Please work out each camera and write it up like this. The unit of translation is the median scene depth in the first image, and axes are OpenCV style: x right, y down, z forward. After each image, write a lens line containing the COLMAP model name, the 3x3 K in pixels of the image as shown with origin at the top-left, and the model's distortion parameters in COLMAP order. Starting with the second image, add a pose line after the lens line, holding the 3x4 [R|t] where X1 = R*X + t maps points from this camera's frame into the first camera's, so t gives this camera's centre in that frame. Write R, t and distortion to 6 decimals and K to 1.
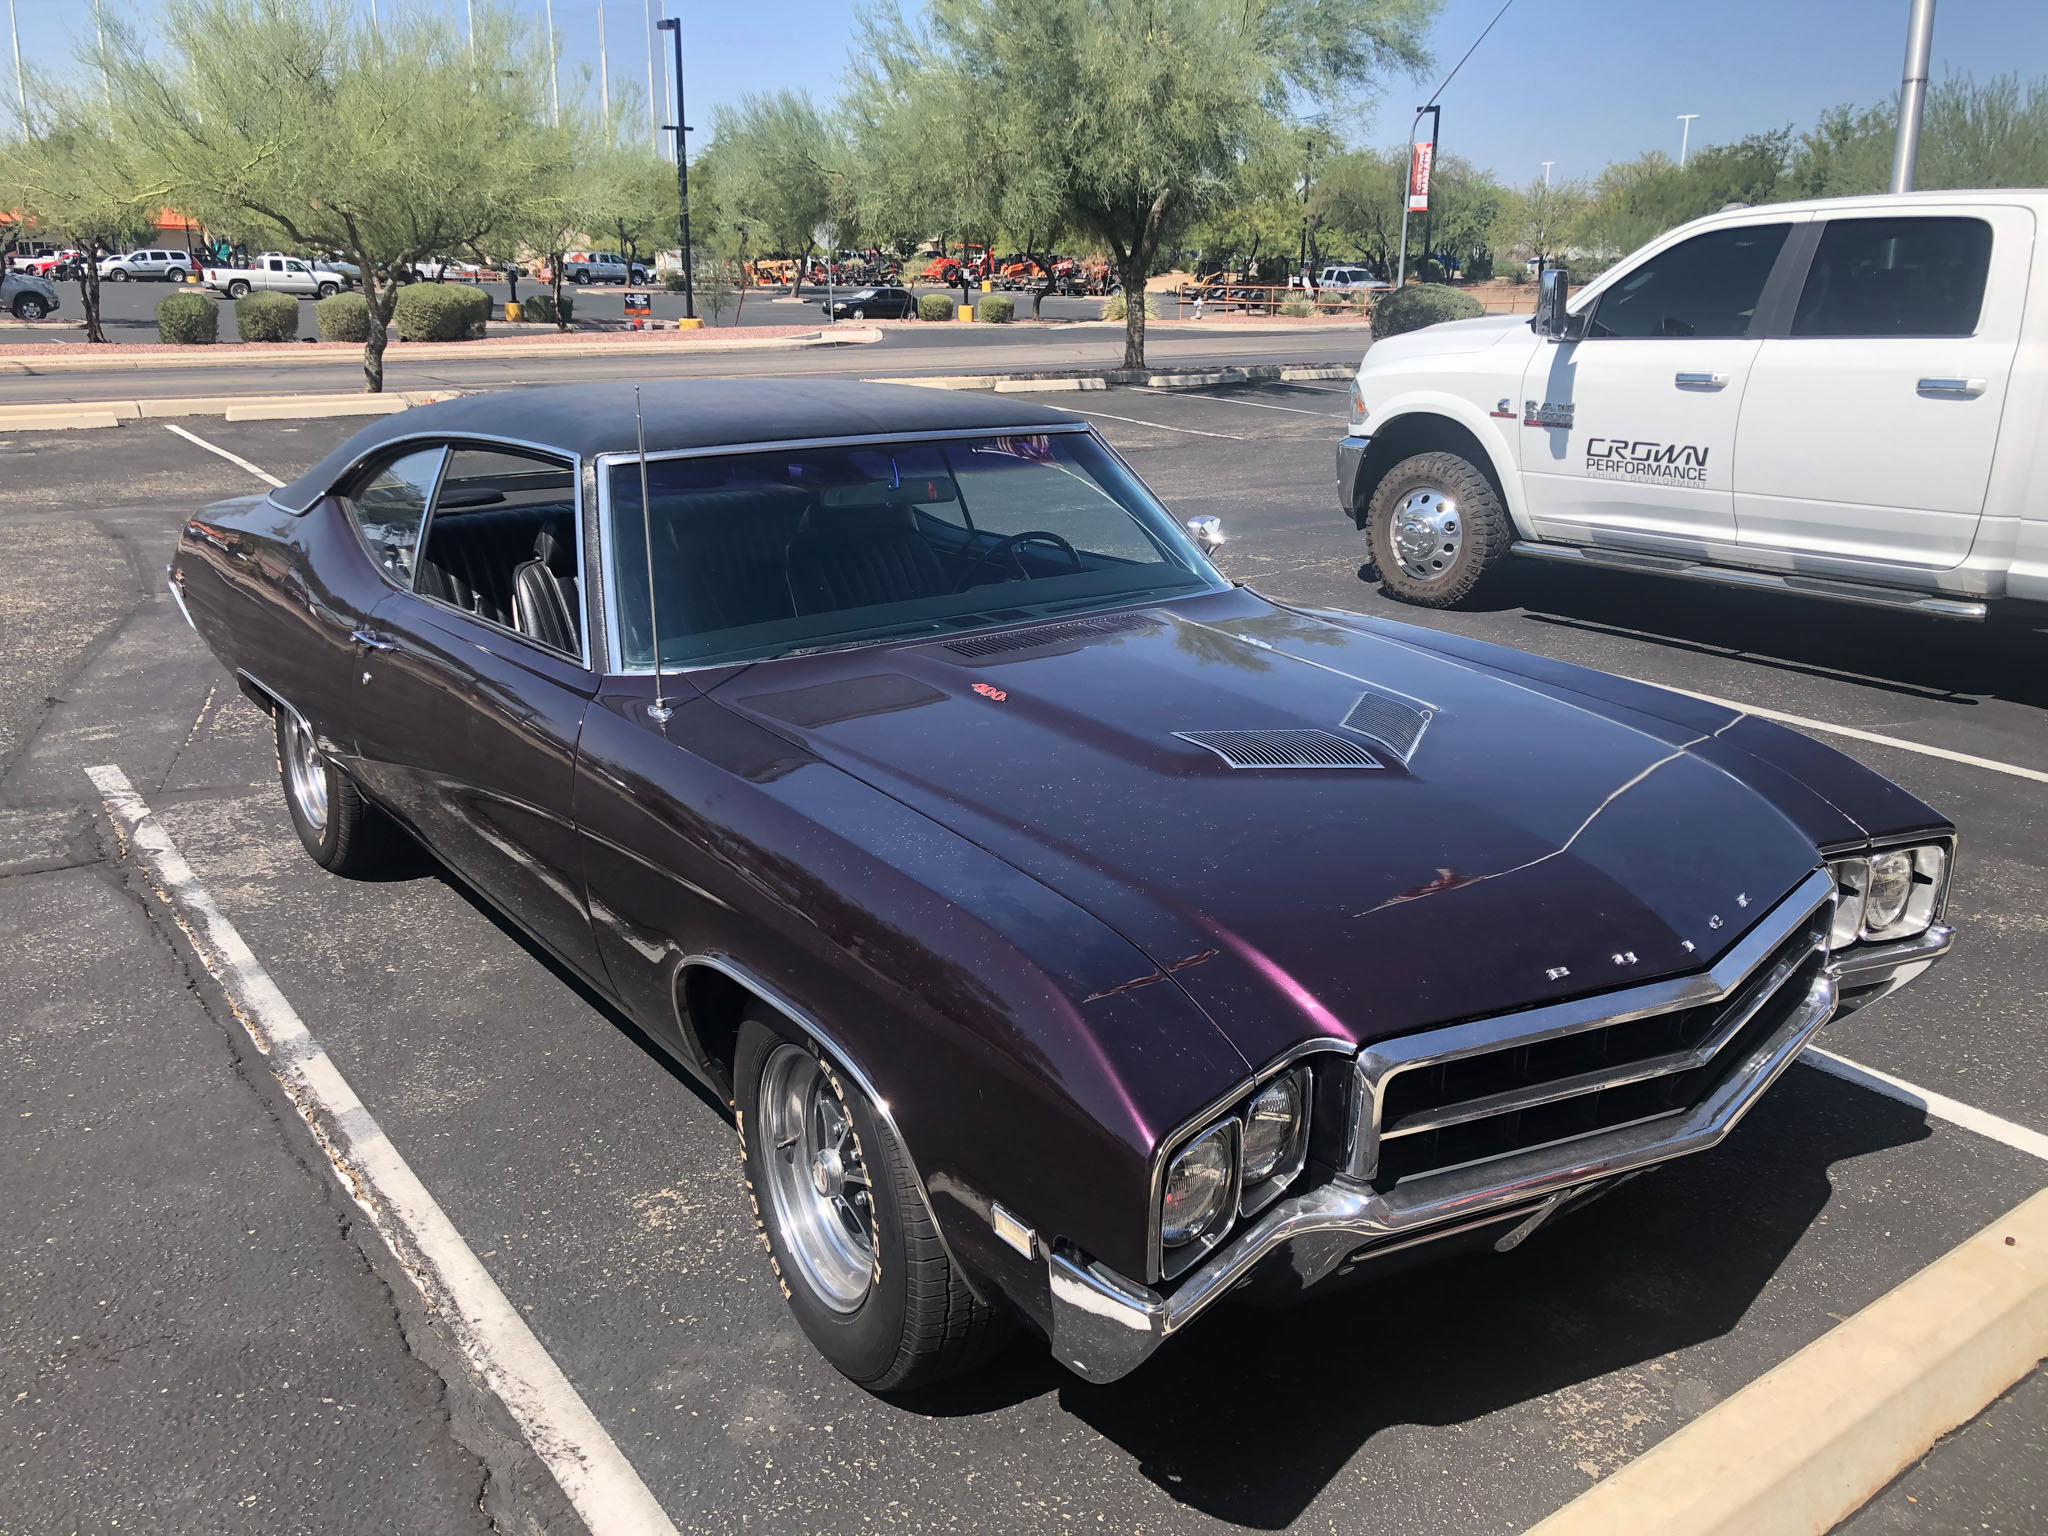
lens RADIAL K [[1659.9, 0, 1024.0], [0, 1659.9, 768.0], [0, 0, 1]] dist [0.011670, 0.001374]
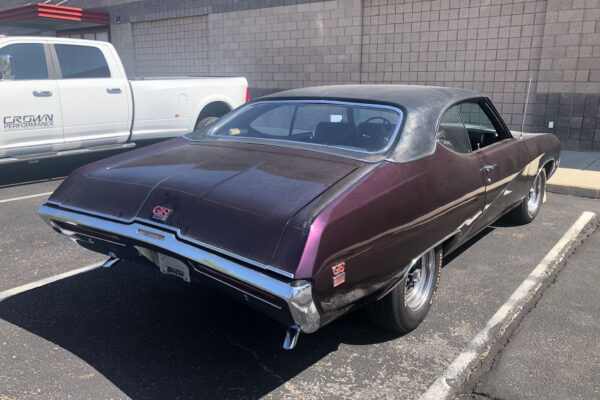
lens RADIAL K [[486.3, 0, 300.0], [0, 486.3, 200.0], [0, 0, 1]] dist [0.010274, 0.003385]
pose [[-0.265098, -0.235176, 0.935102, -0.952191], [0.267498, 0.913795, 0.305652, -0.318844], [-0.926374, 0.331166, -0.179336, 1.247962]]
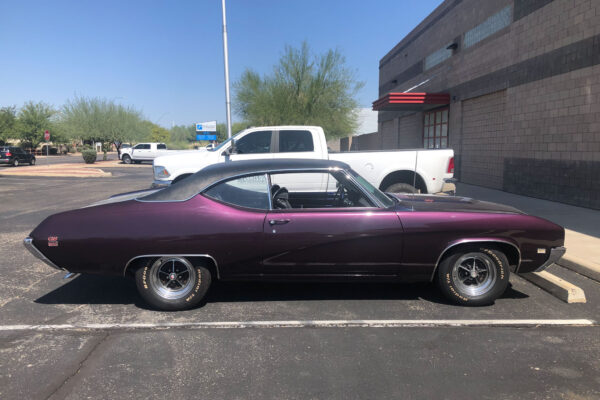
lens RADIAL K [[486.3, 0, 300.0], [0, 486.3, 200.0], [0, 0, 1]] dist [0.010274, 0.003385]
pose [[0.561861, -0.092766, 0.822014, -1.087362], [0.239713, 0.969315, -0.054459, -0.041459], [-0.791738, 0.227646, 0.566858, 0.241798]]
